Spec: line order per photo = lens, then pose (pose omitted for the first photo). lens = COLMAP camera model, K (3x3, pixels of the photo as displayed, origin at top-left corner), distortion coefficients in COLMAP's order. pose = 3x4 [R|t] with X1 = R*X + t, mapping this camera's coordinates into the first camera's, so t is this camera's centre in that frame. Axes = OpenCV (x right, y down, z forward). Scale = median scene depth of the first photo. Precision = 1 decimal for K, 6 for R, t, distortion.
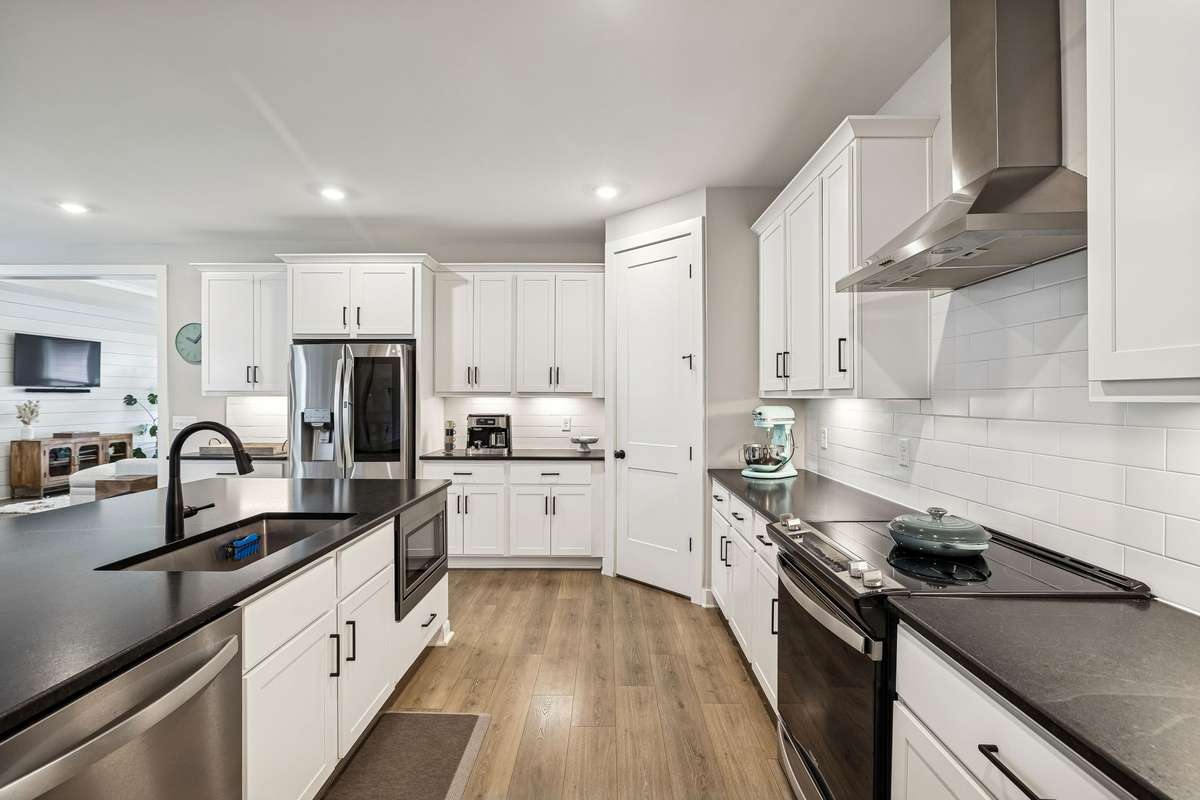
lens RADIAL K [[545.8, 0, 600.0], [0, 545.8, 400.0], [0, 0, 1]] dist [0.002464, 0.000599]
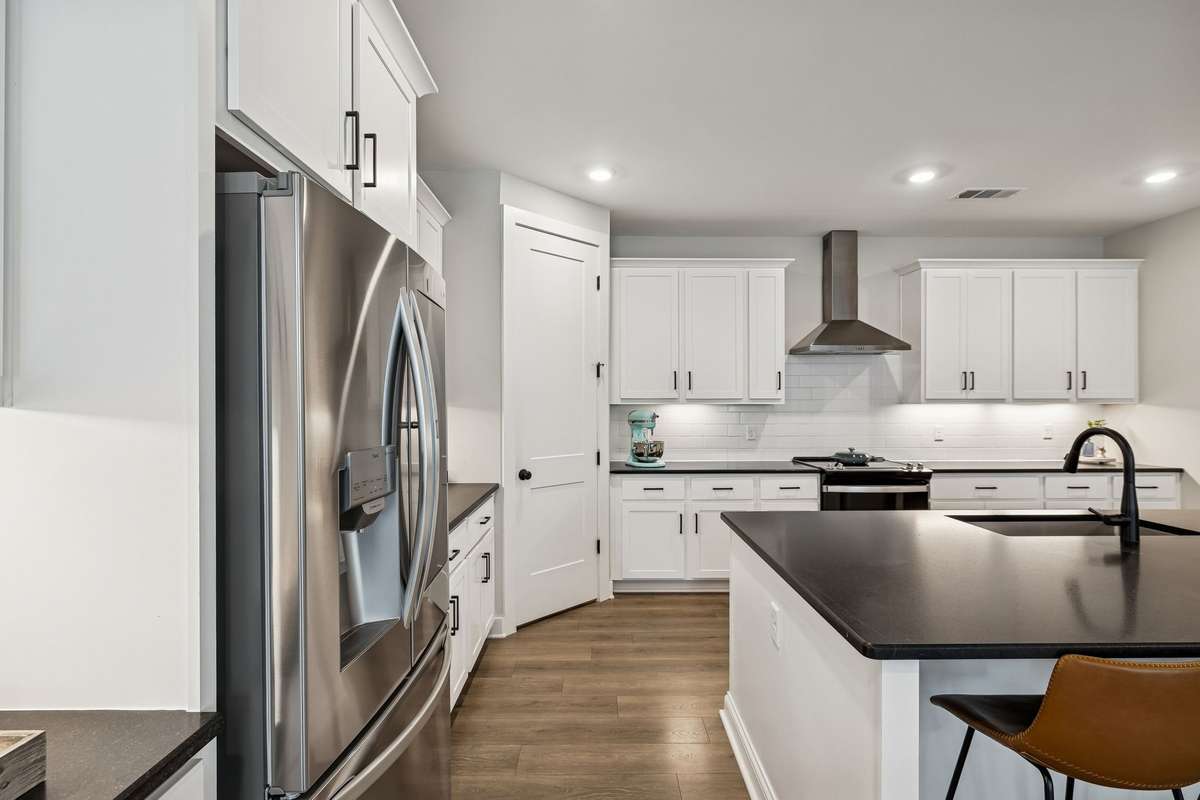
lens RADIAL K [[583.8, 0, 600.0], [0, 583.8, 400.0], [0, 0, 1]] dist [0.083022, 0.000325]
pose [[-0.016681, 0.002389, 0.999858, -0.895576], [0.008051, 0.999965, -0.002255, -0.009359], [-0.999828, 0.008012, -0.016700, 0.955674]]
